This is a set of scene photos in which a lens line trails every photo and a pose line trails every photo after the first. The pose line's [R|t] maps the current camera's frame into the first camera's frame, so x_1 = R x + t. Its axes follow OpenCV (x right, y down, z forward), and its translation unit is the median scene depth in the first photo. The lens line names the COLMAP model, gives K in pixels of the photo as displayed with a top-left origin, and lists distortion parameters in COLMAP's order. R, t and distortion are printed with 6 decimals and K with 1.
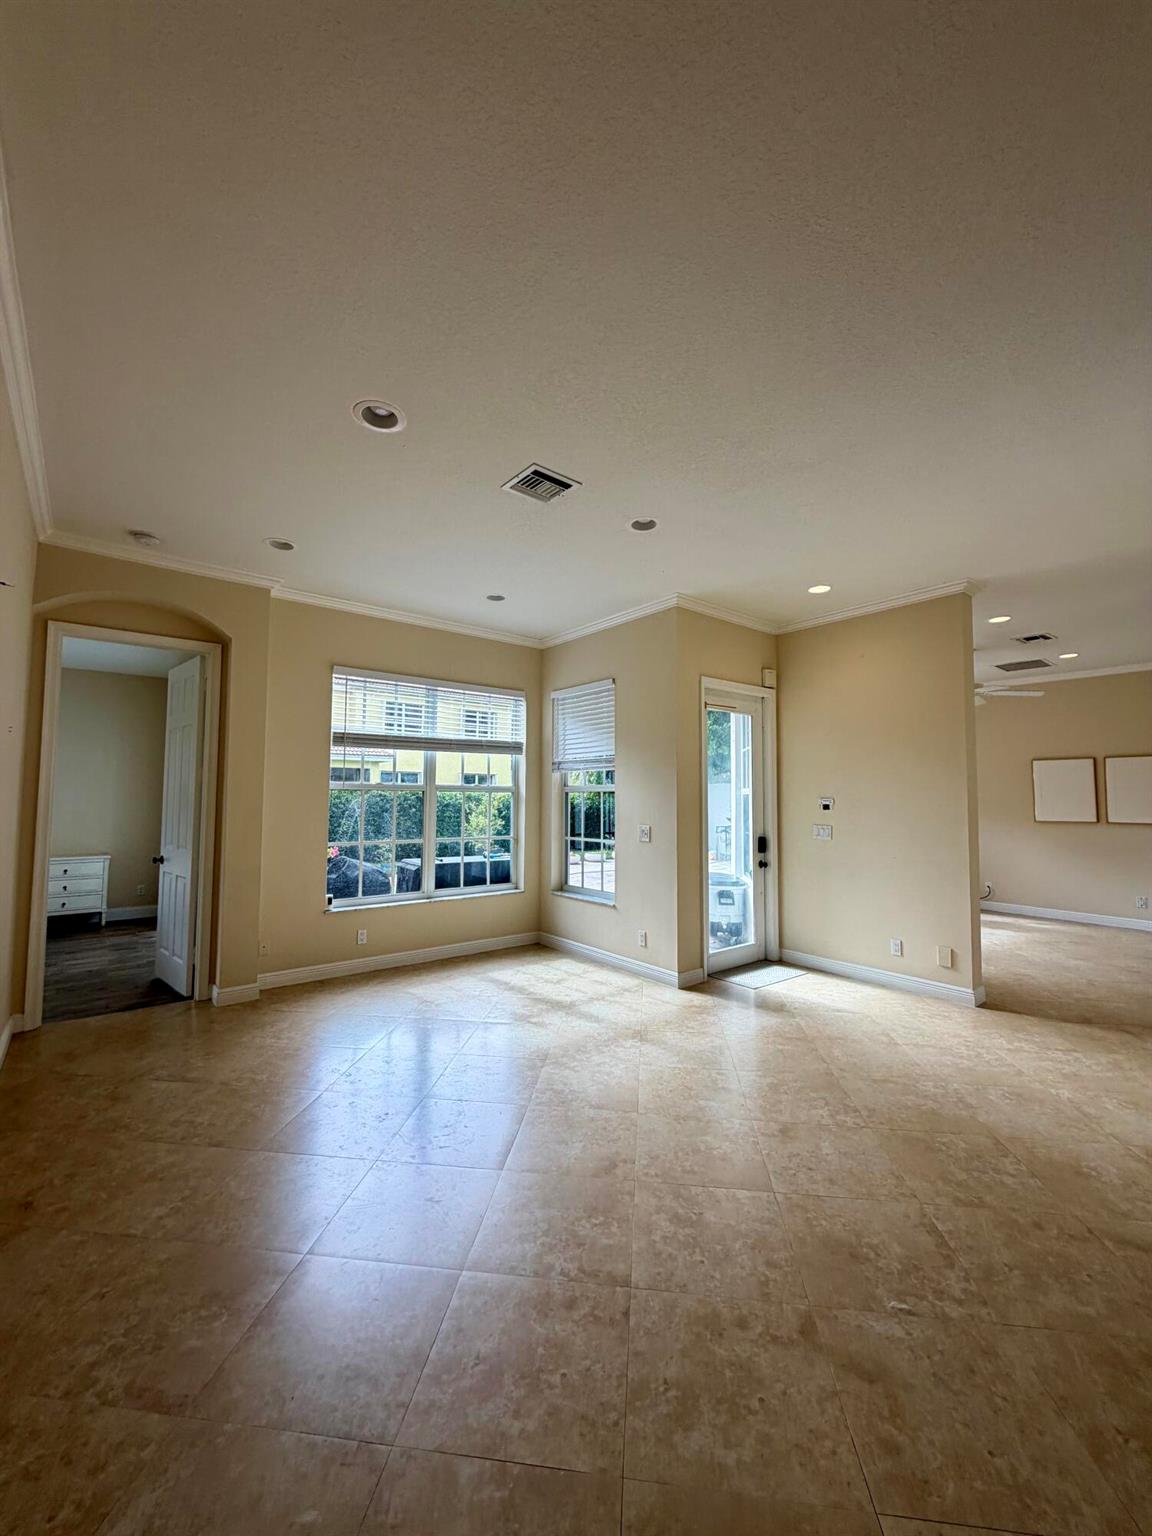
lens RADIAL K [[611.9, 0, 577.7], [0, 611.9, 763.1], [0, 0, 1]] dist [-0.002053, 0.000411]
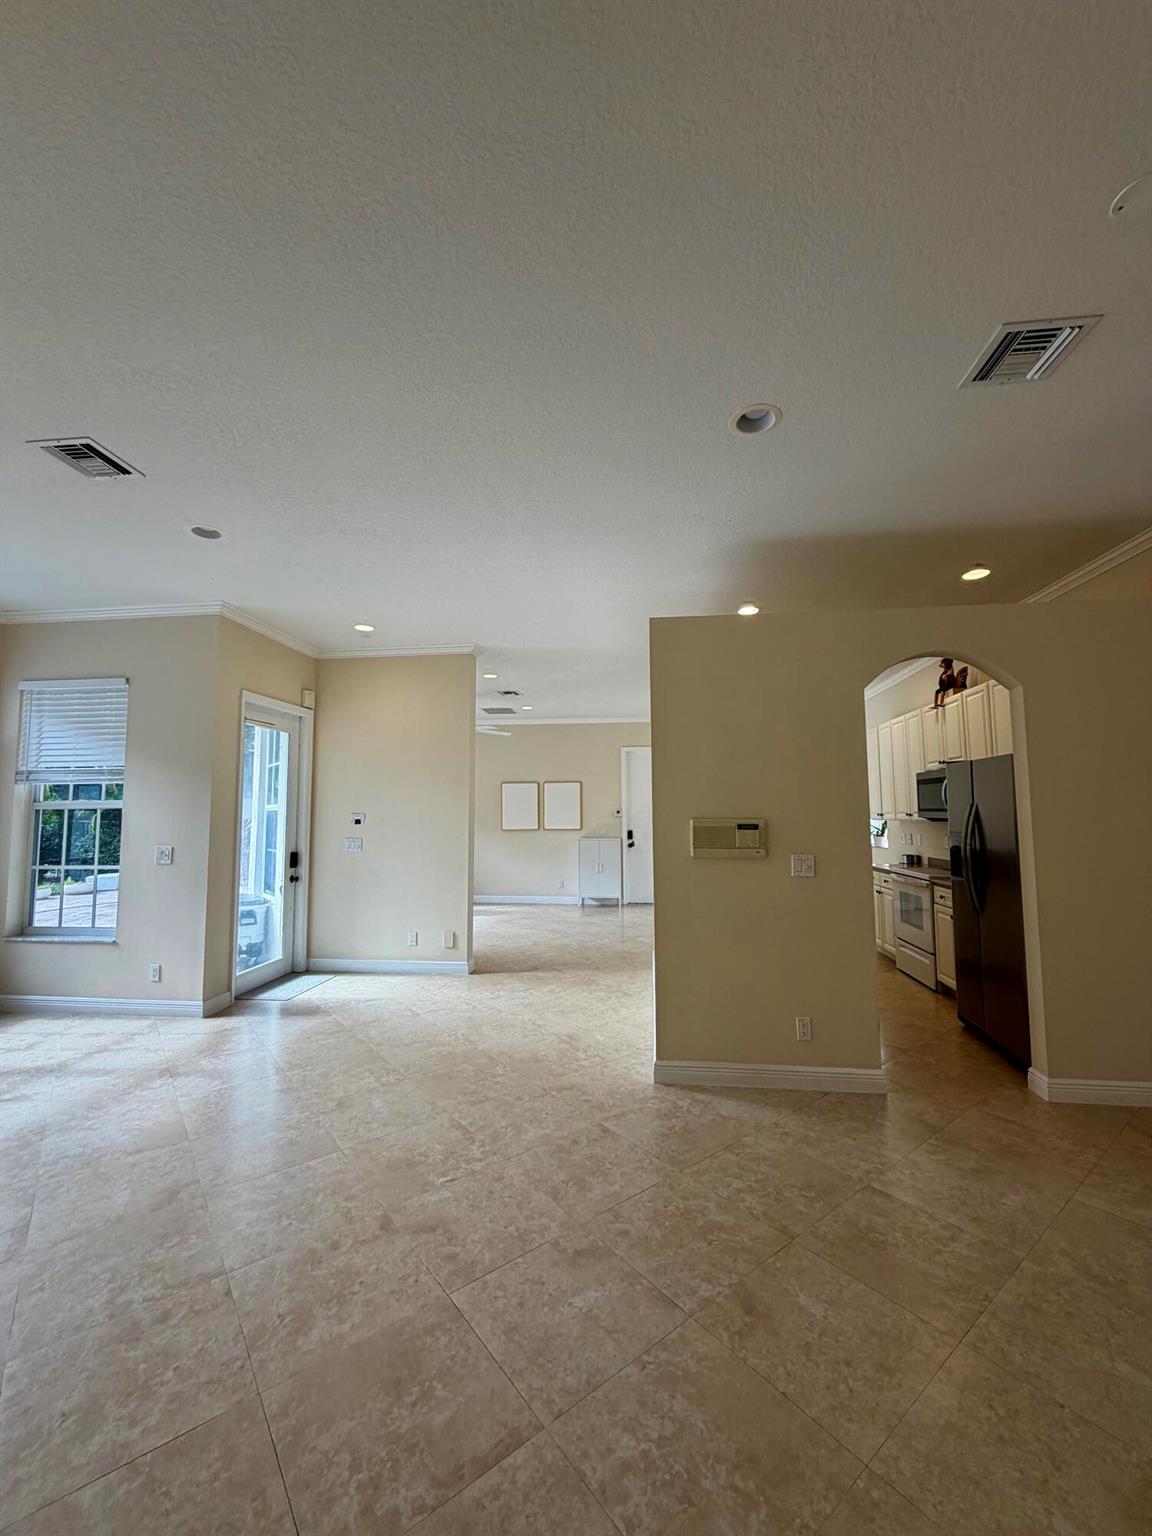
lens RADIAL K [[611.9, 0, 577.7], [0, 611.9, 763.1], [0, 0, 1]] dist [-0.002053, 0.000411]
pose [[0.710544, 0.048148, 0.702004, -0.113899], [-0.030343, 0.998825, -0.037794, -0.005412], [-0.702998, 0.005554, 0.711170, -0.083559]]
